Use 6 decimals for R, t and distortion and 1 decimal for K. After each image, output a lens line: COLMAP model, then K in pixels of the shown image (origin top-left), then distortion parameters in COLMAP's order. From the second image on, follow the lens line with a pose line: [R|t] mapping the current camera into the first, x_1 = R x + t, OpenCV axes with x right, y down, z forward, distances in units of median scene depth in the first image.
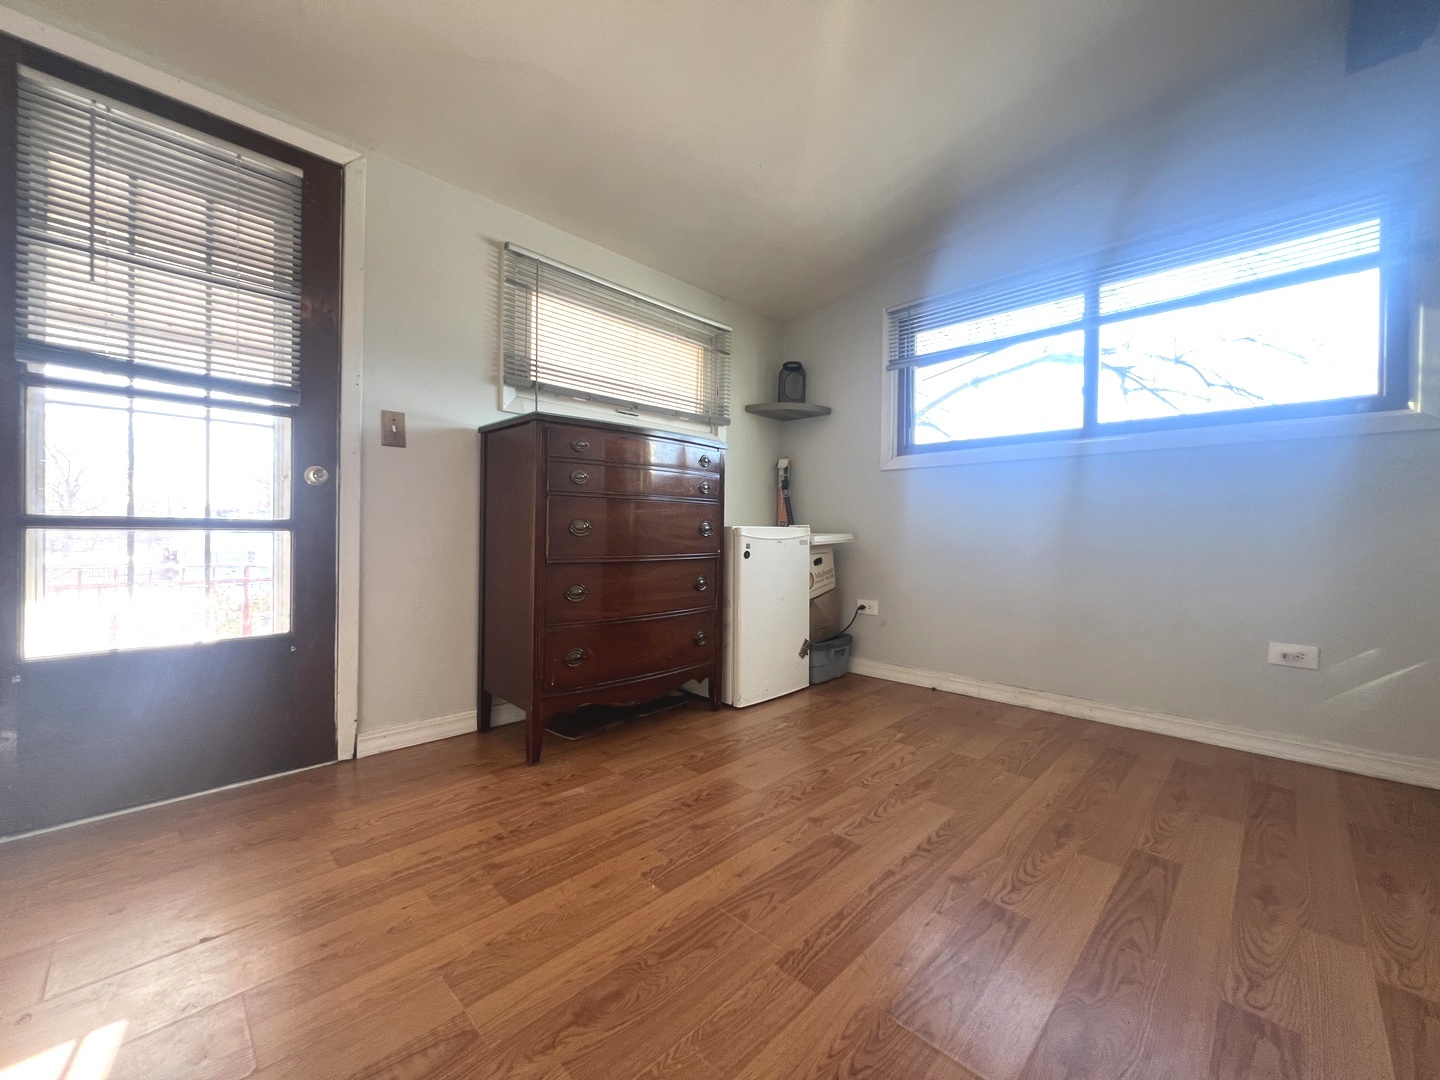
lens RADIAL K [[578.5, 0, 711.6], [0, 578.5, 536.4], [0, 0, 1]] dist [-0.003704, 0.002057]
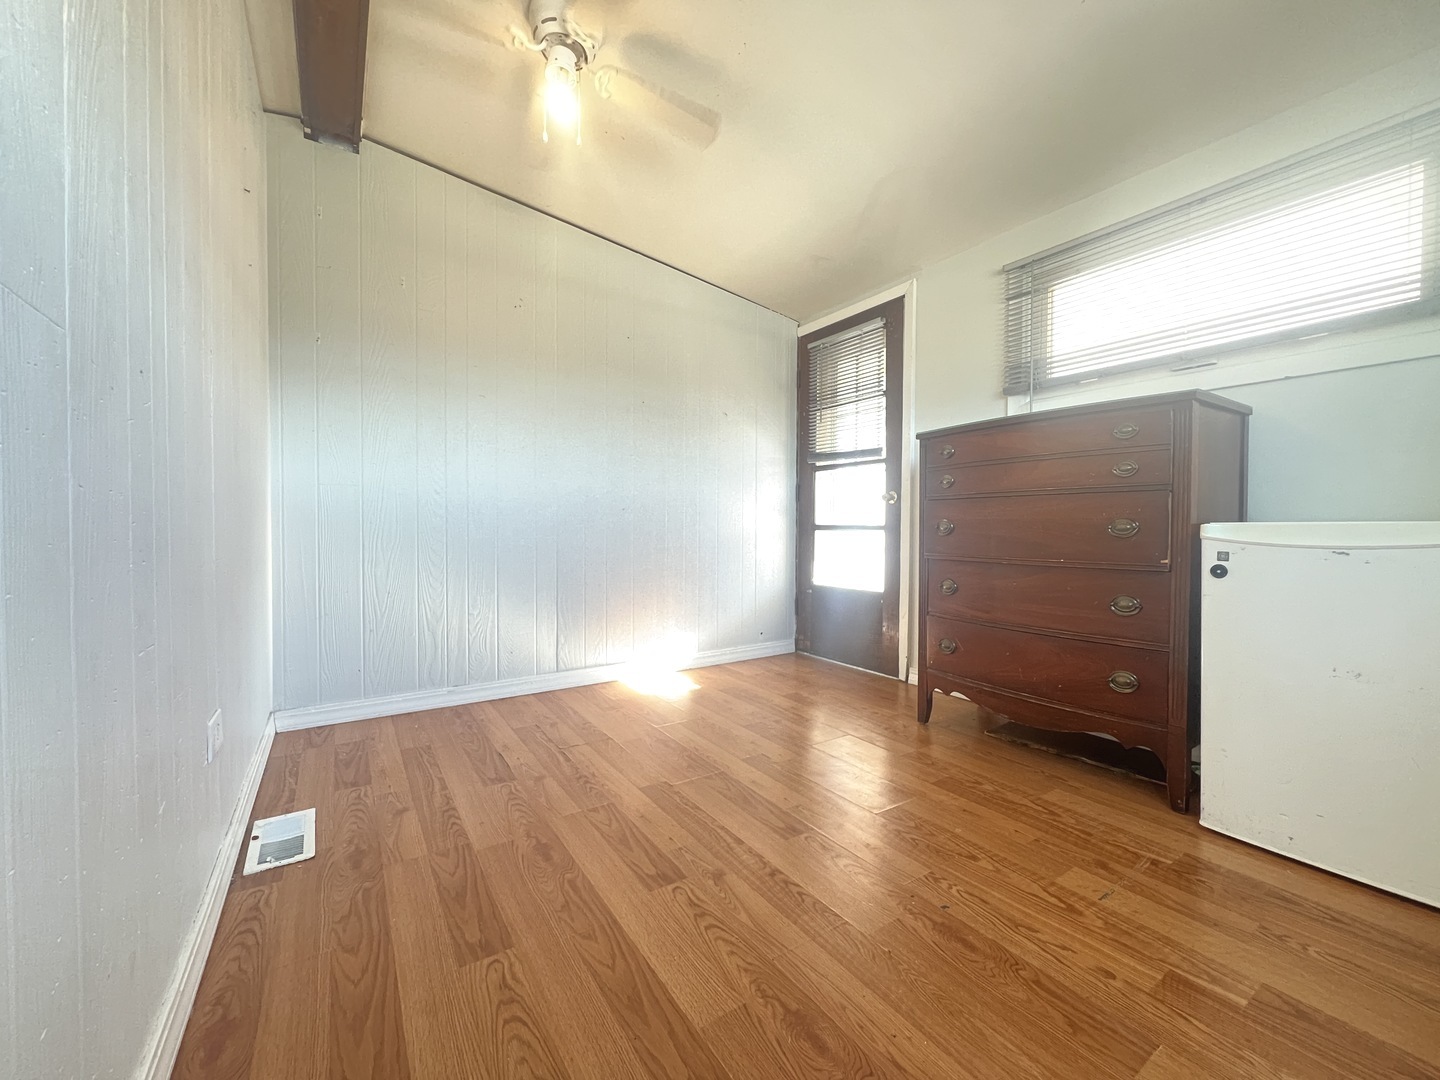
lens RADIAL K [[579.2, 0, 712.7], [0, 579.2, 535.1], [0, 0, 1]] dist [-0.004103, 0.002219]
pose [[-0.208725, 0.002078, -0.977972, 0.913733], [-0.014421, 0.999882, 0.005203, -0.000381], [0.977868, 0.015189, -0.208671, 0.771790]]
